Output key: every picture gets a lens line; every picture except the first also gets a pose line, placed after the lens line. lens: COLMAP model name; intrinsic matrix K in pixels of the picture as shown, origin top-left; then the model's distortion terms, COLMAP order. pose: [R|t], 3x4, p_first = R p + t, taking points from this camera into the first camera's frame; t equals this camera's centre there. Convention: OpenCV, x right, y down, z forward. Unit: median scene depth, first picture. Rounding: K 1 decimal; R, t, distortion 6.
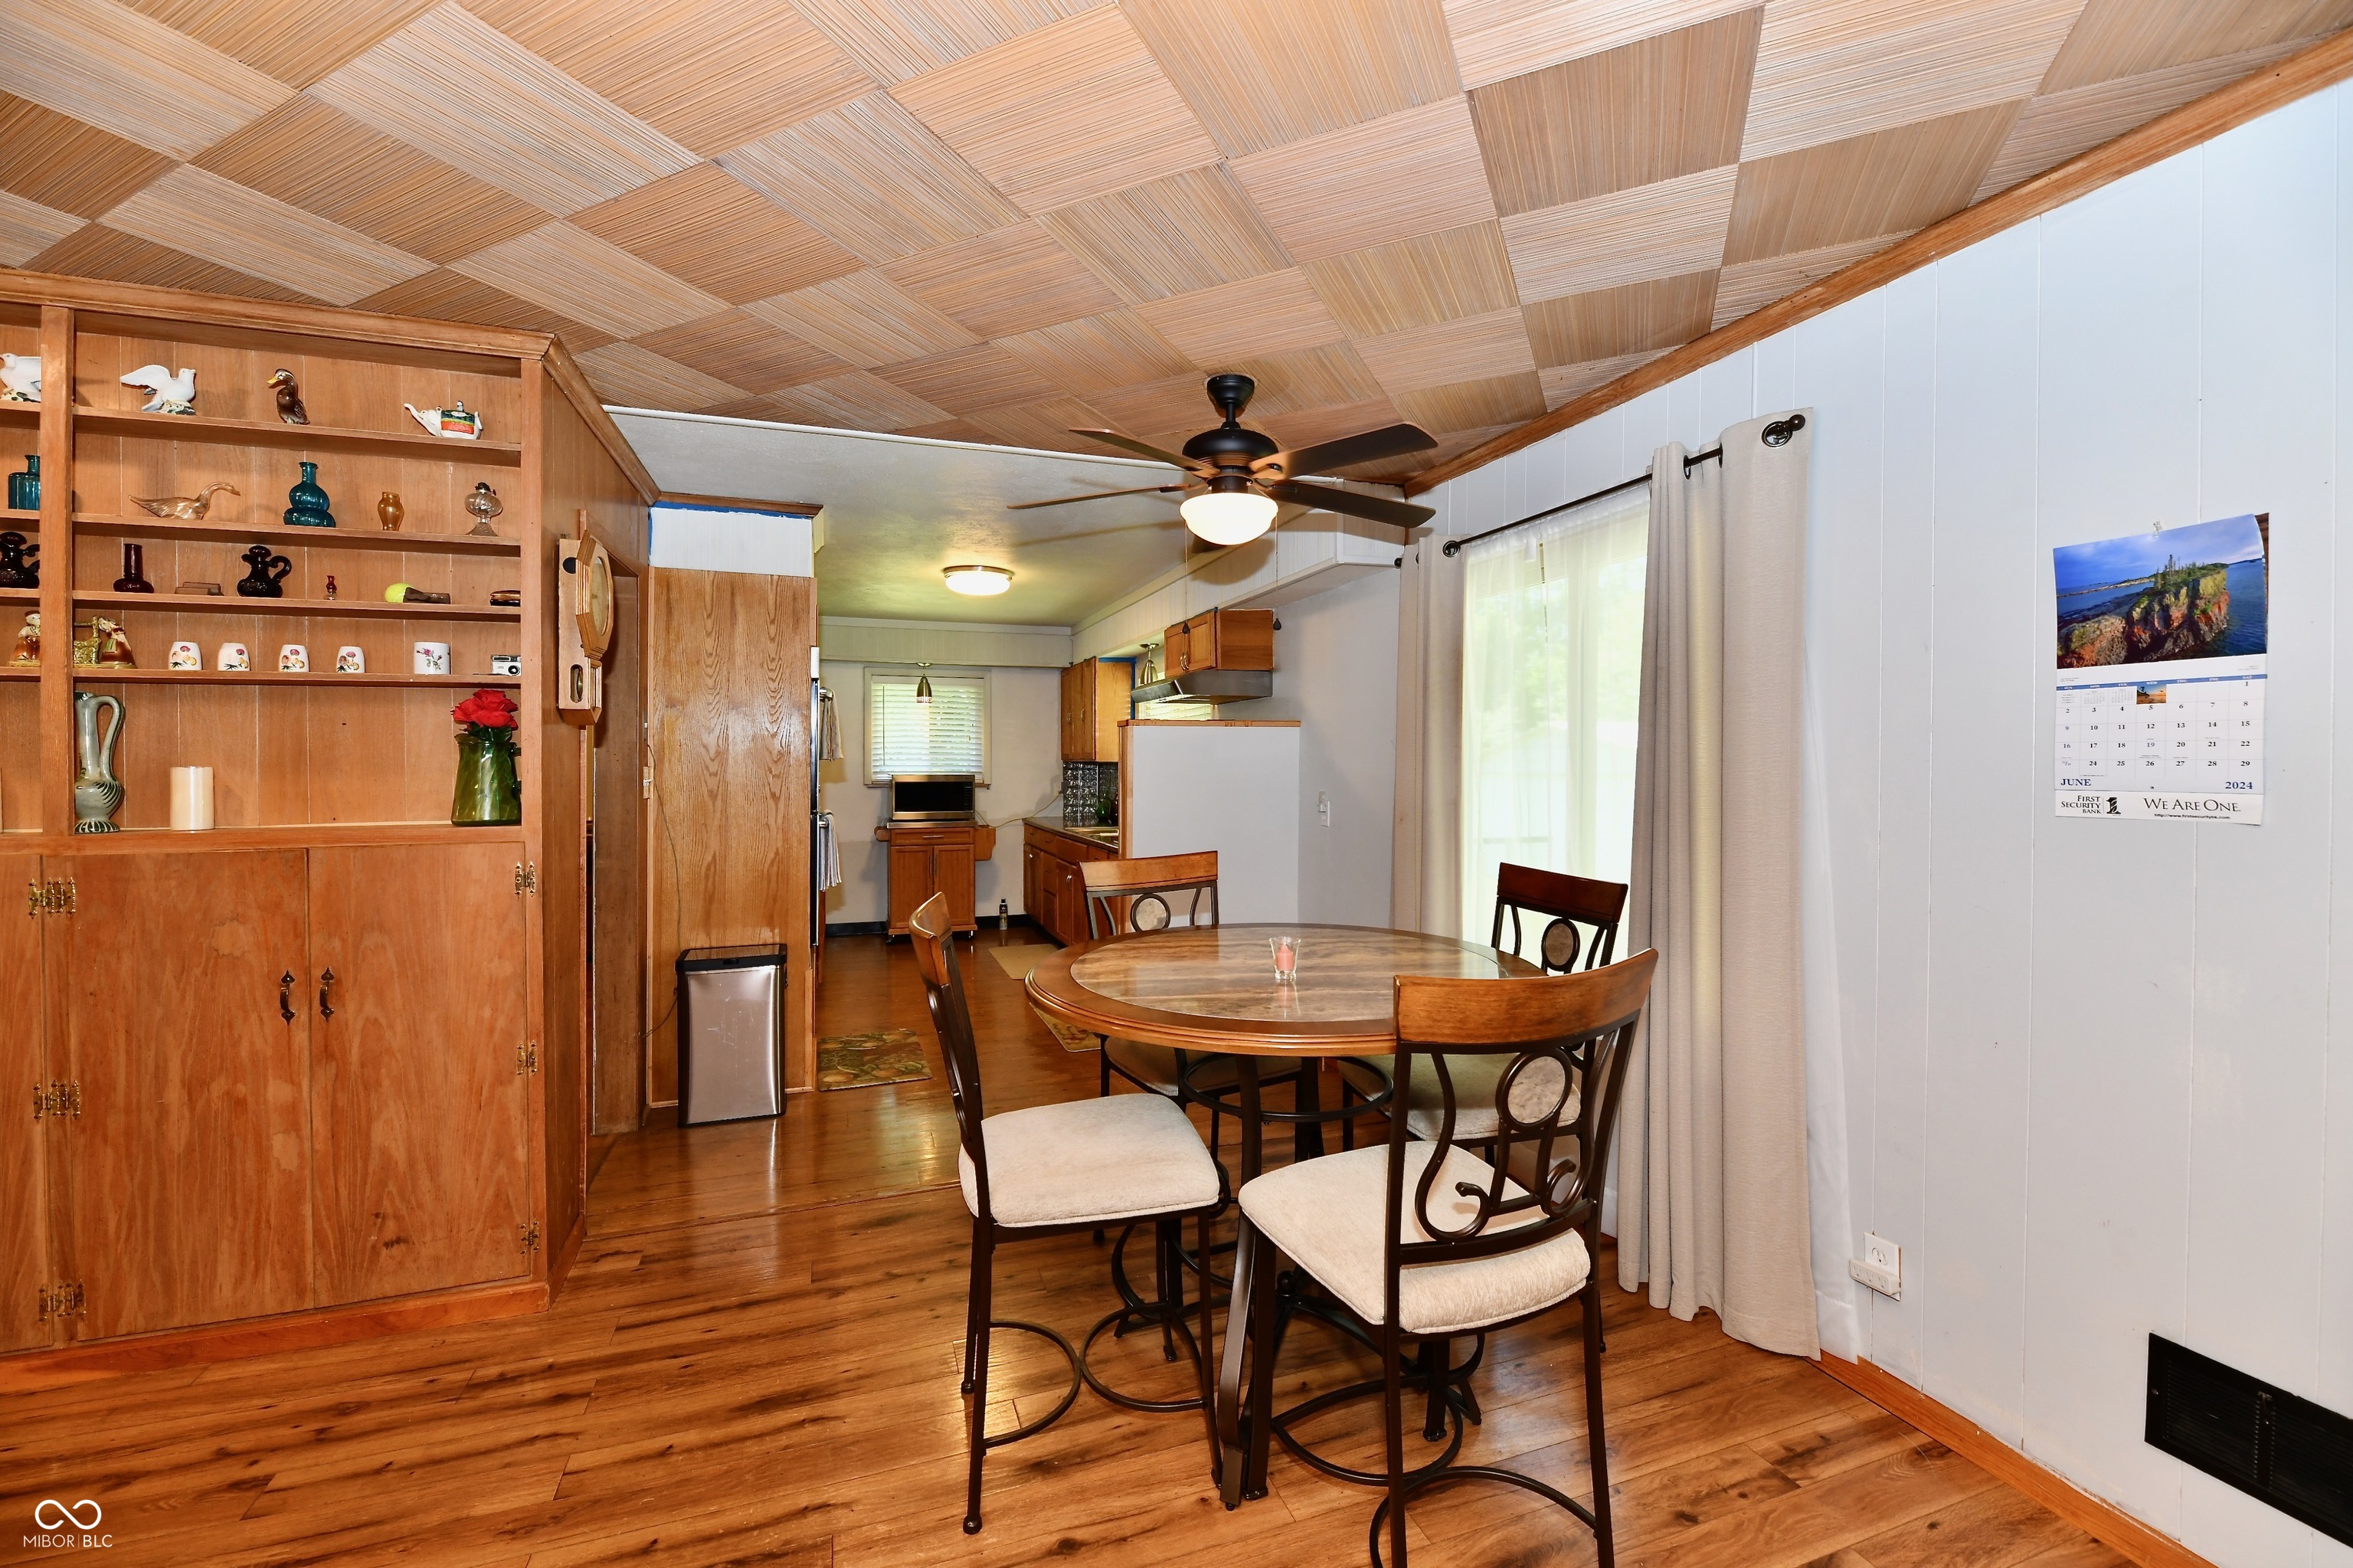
lens RADIAL K [[962.3, 0, 1171.4], [0, 962.3, 768.8], [0, 0, 1]] dist [-0.001124, -0.003014]
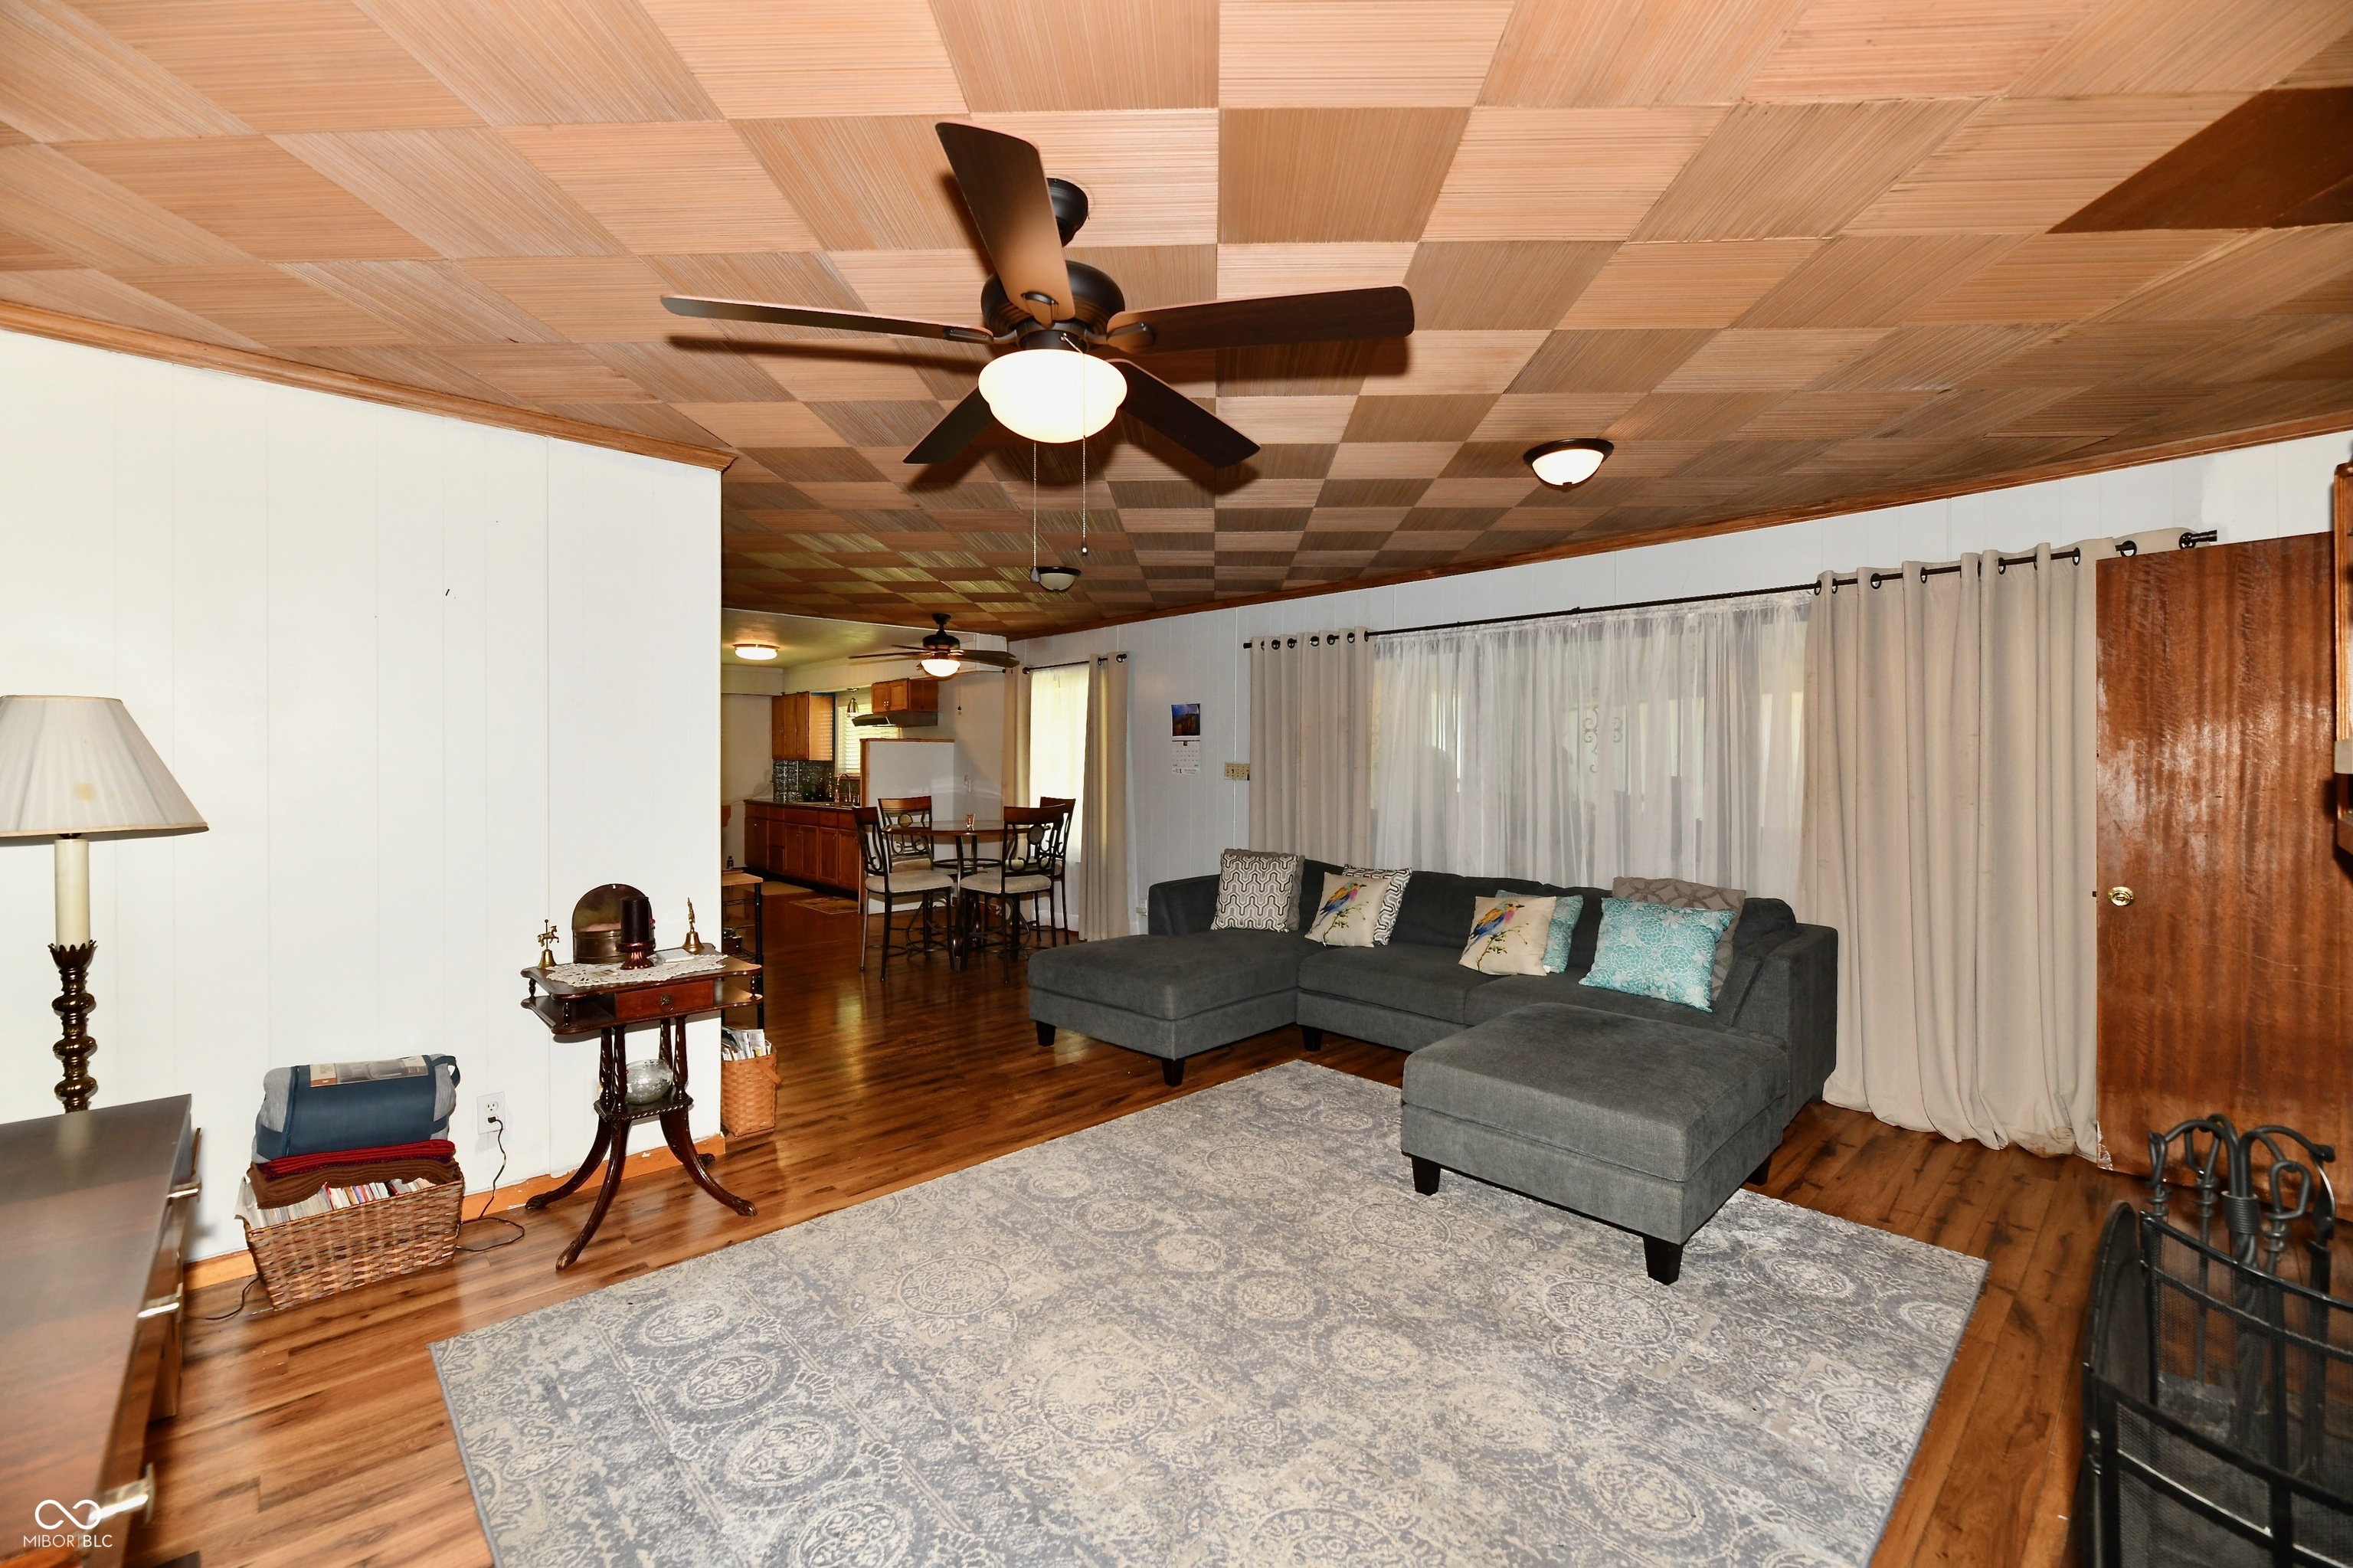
lens RADIAL K [[962.3, 0, 1185.6], [0, 962.3, 771.0], [0, 0, 1]] dist [-0.001124, -0.003014]
pose [[0.916466, 0.000732, 0.400111, -0.379135], [0.000177, 0.999997, -0.002235, 0.031738], [-0.400112, 0.002119, 0.916464, -1.691959]]
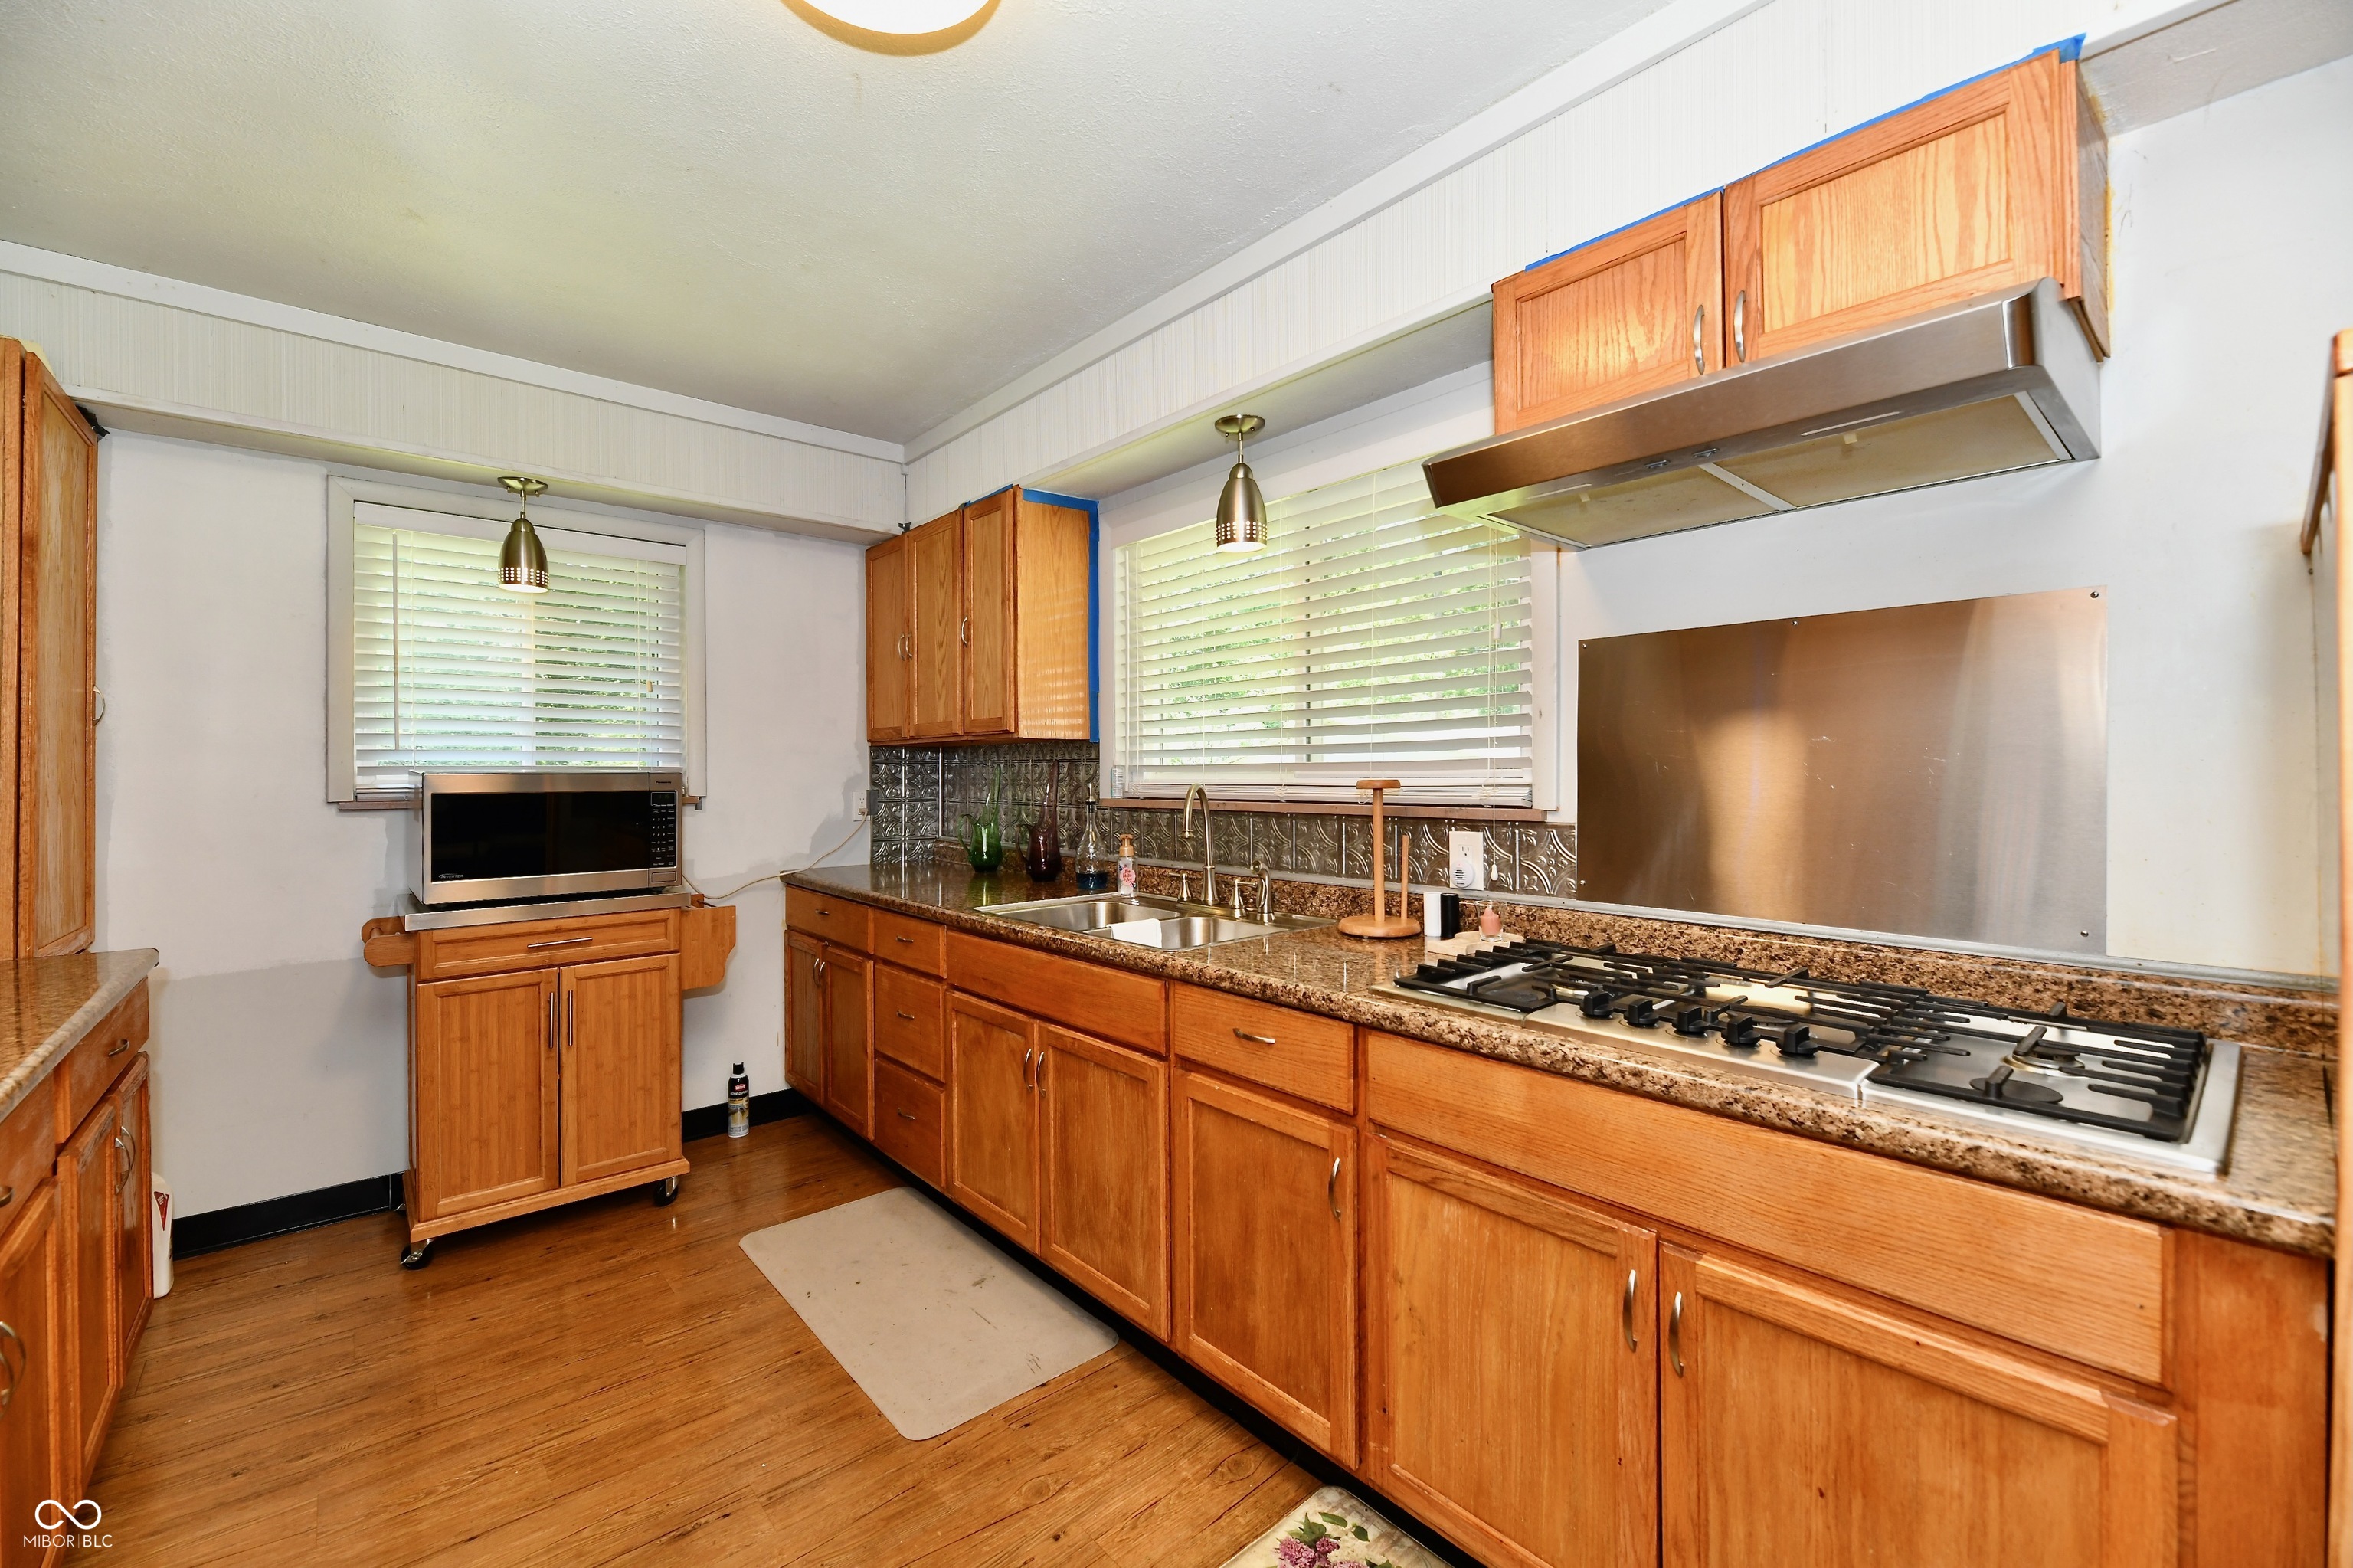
lens RADIAL K [[962.3, 0, 1167.7], [0, 962.3, 769.3], [0, 0, 1]] dist [-0.001124, -0.003014]
pose [[0.930360, -0.003905, 0.366626, -0.458347], [0.006429, 0.999963, -0.005662, 0.023127], [-0.366590, 0.007624, 0.930351, 1.588029]]
